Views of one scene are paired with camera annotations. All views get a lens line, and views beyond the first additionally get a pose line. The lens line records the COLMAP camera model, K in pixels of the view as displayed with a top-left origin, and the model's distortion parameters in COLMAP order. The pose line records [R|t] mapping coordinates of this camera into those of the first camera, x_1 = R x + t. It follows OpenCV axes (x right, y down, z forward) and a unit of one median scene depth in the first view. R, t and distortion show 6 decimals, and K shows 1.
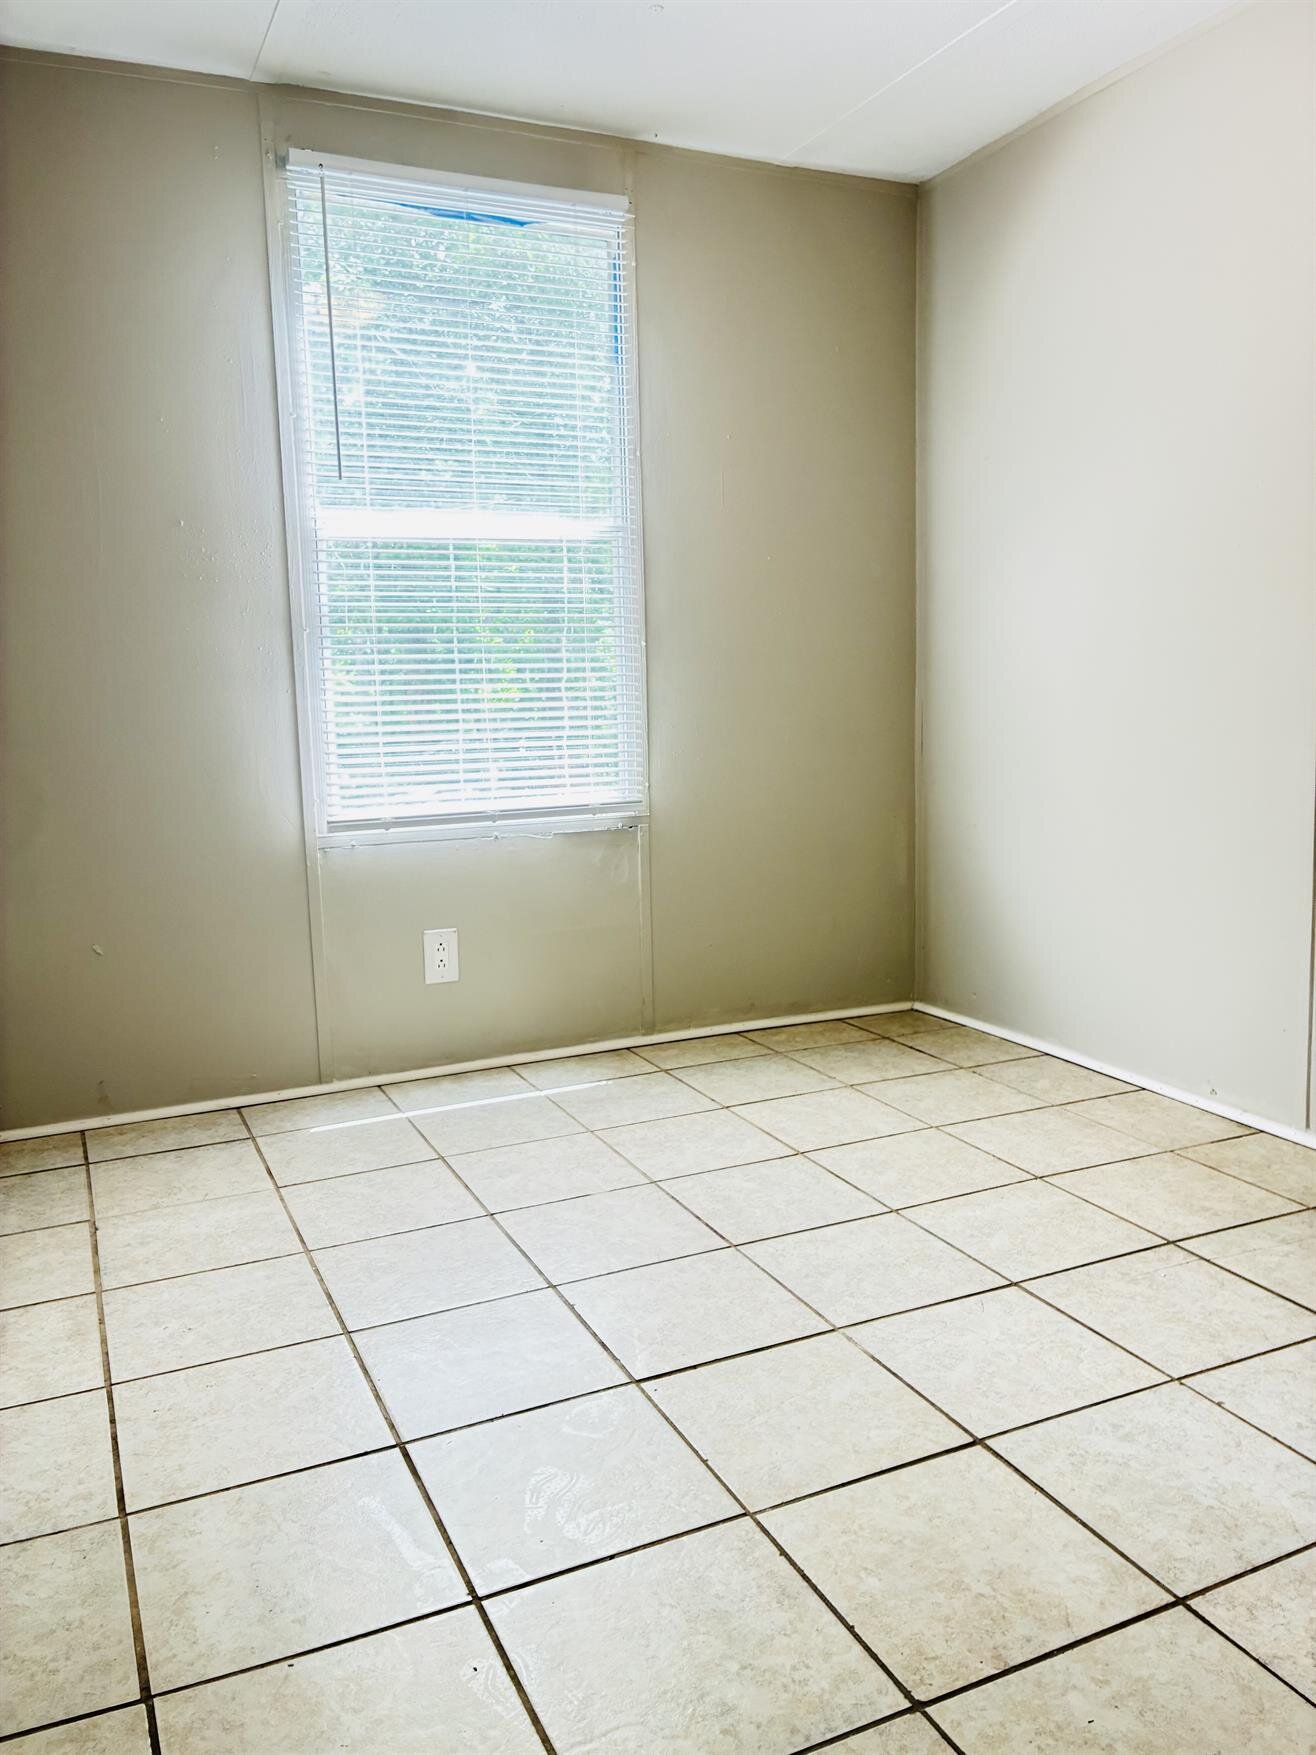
lens RADIAL K [[1328.8, 0, 665.3], [0, 1328.8, 872.2], [0, 0, 1]] dist [0.065153, -0.084464]
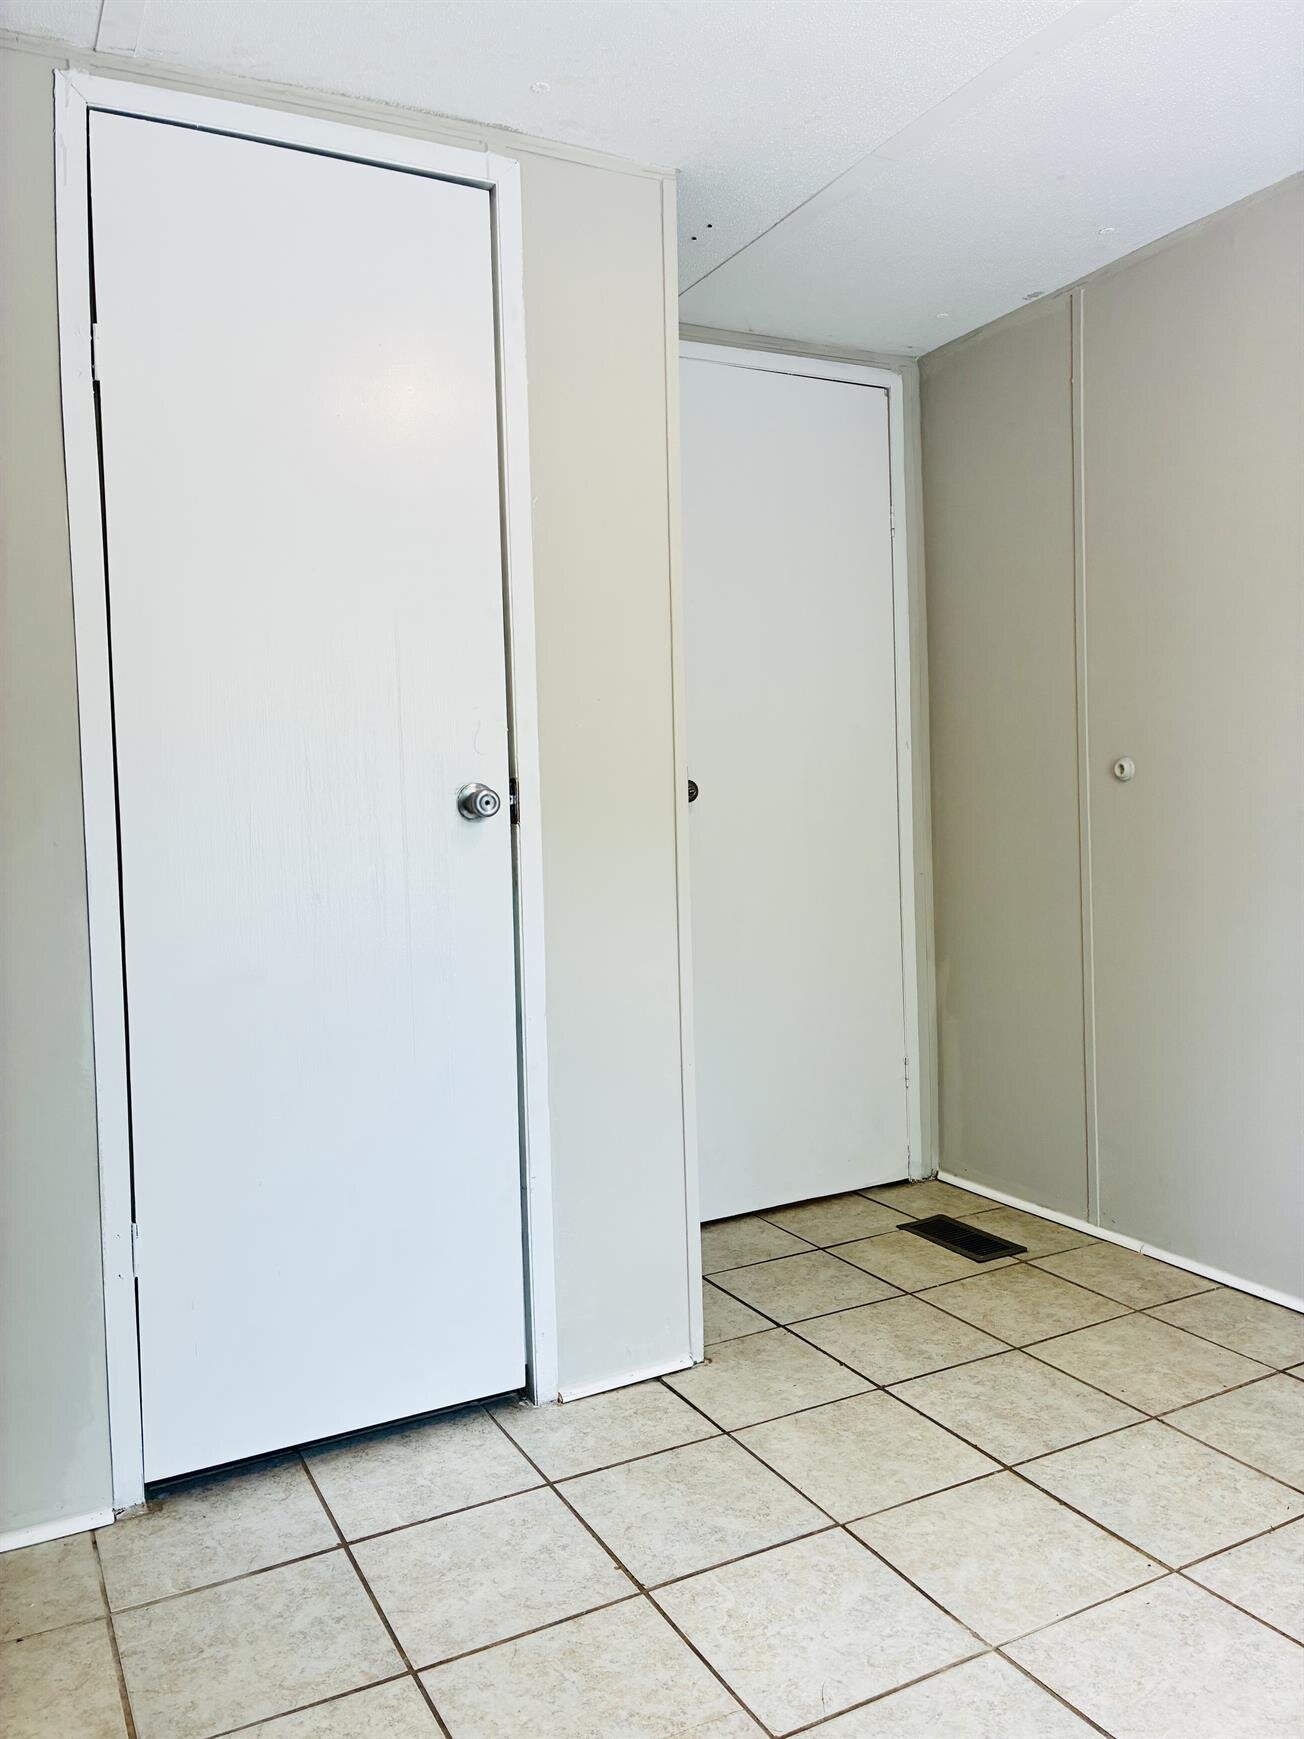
lens RADIAL K [[1316.7, 0, 659.3], [0, 1316.7, 864.3], [0, 0, 1]] dist [0.065153, -0.084464]
pose [[-0.997227, 0.055562, -0.049508, 0.433804], [0.044756, 0.979277, 0.197519, -0.399846], [0.059456, 0.194755, -0.979048, 2.100828]]
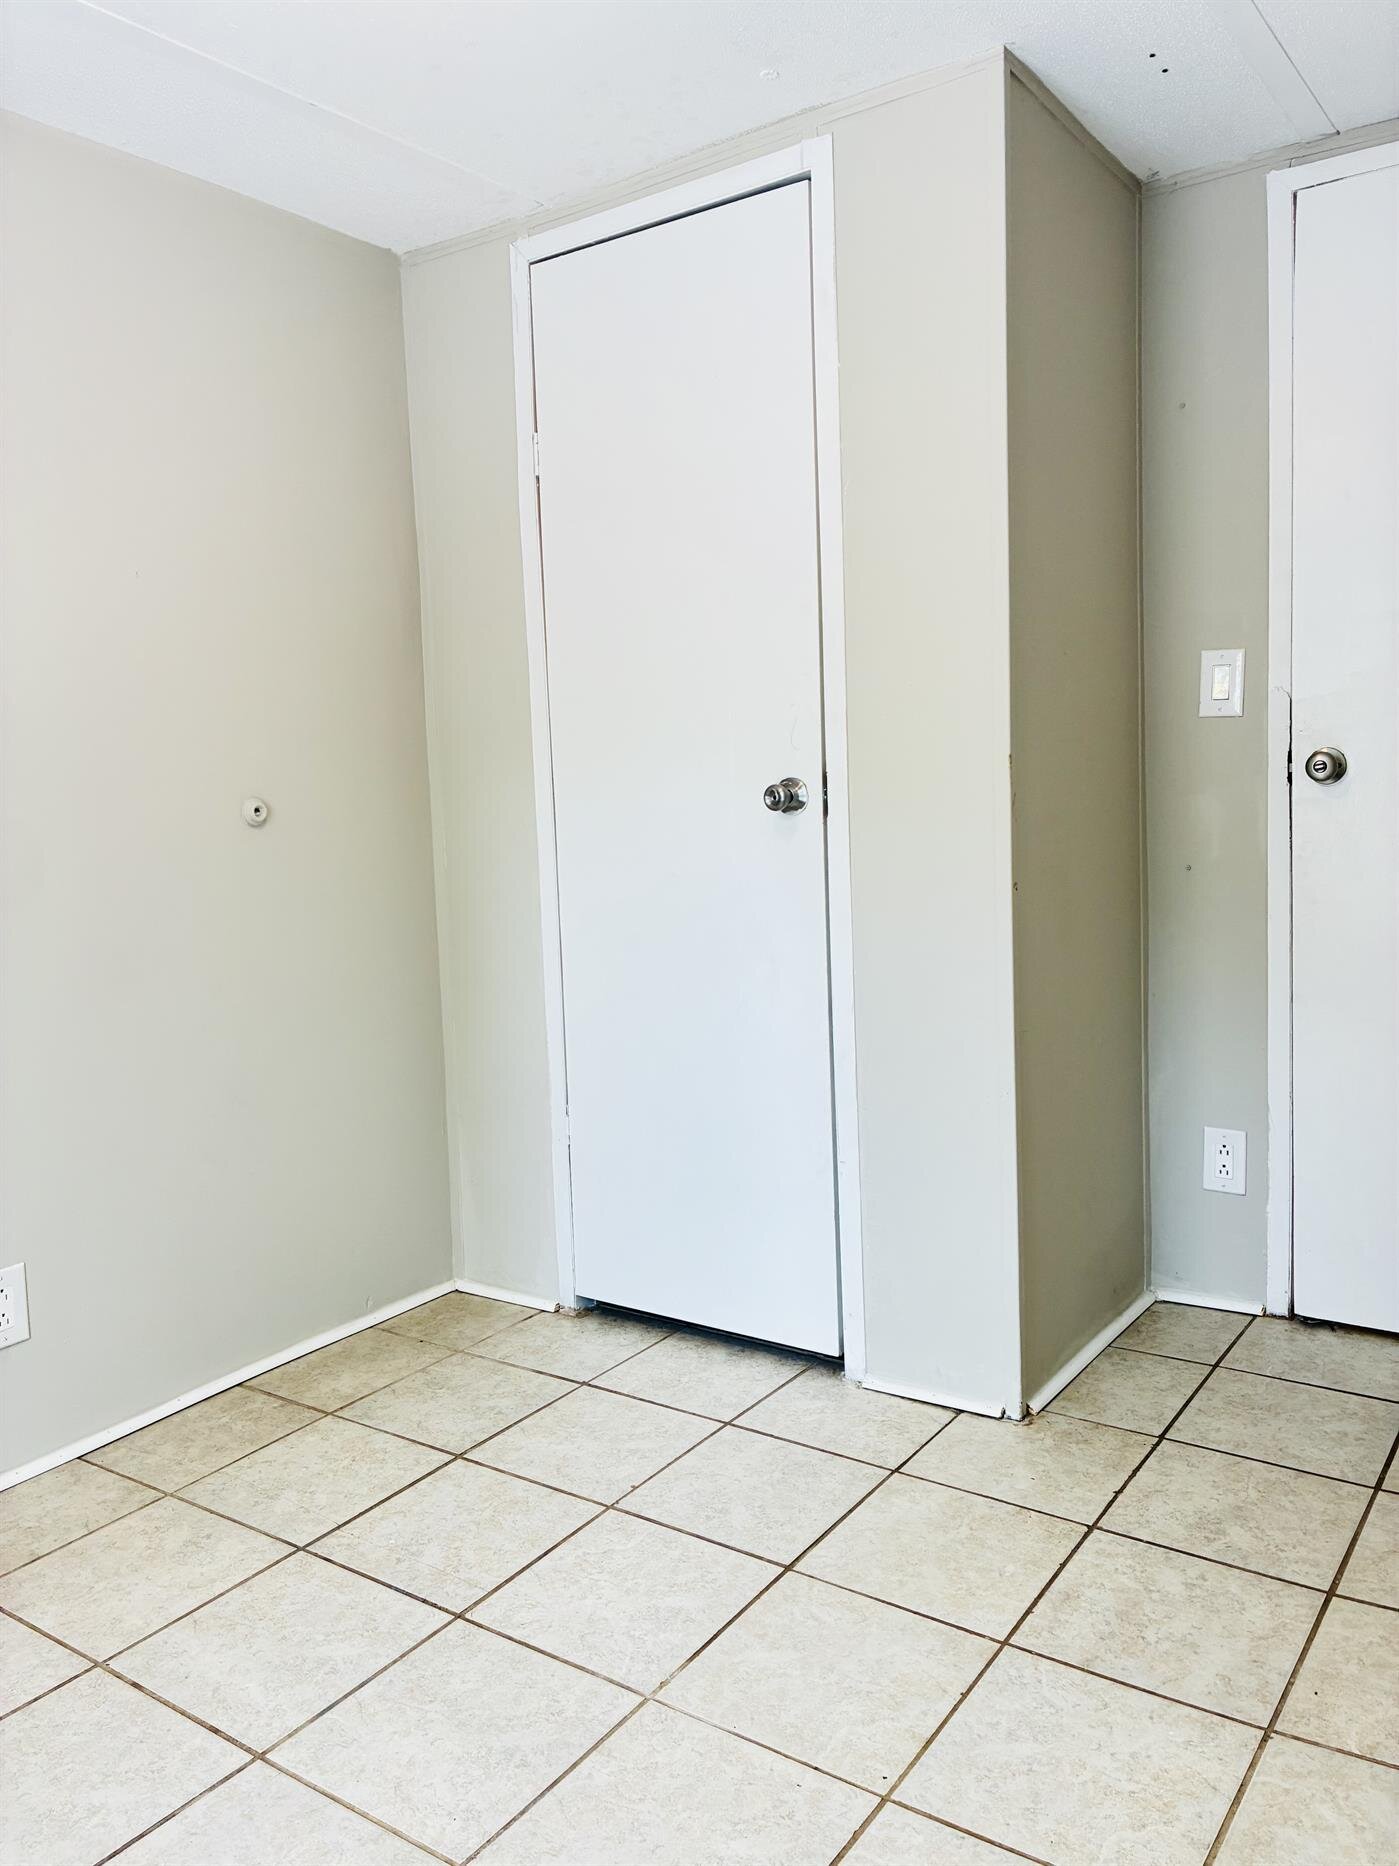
lens RADIAL K [[1412.9, 0, 707.3], [0, 1412.9, 927.4], [0, 0, 1]] dist [0.065153, -0.084464]
pose [[-0.500170, -0.047101, 0.864645, -0.775693], [0.175040, 0.972407, 0.154226, -0.311496], [-0.848051, 0.228487, -0.478125, 1.565652]]
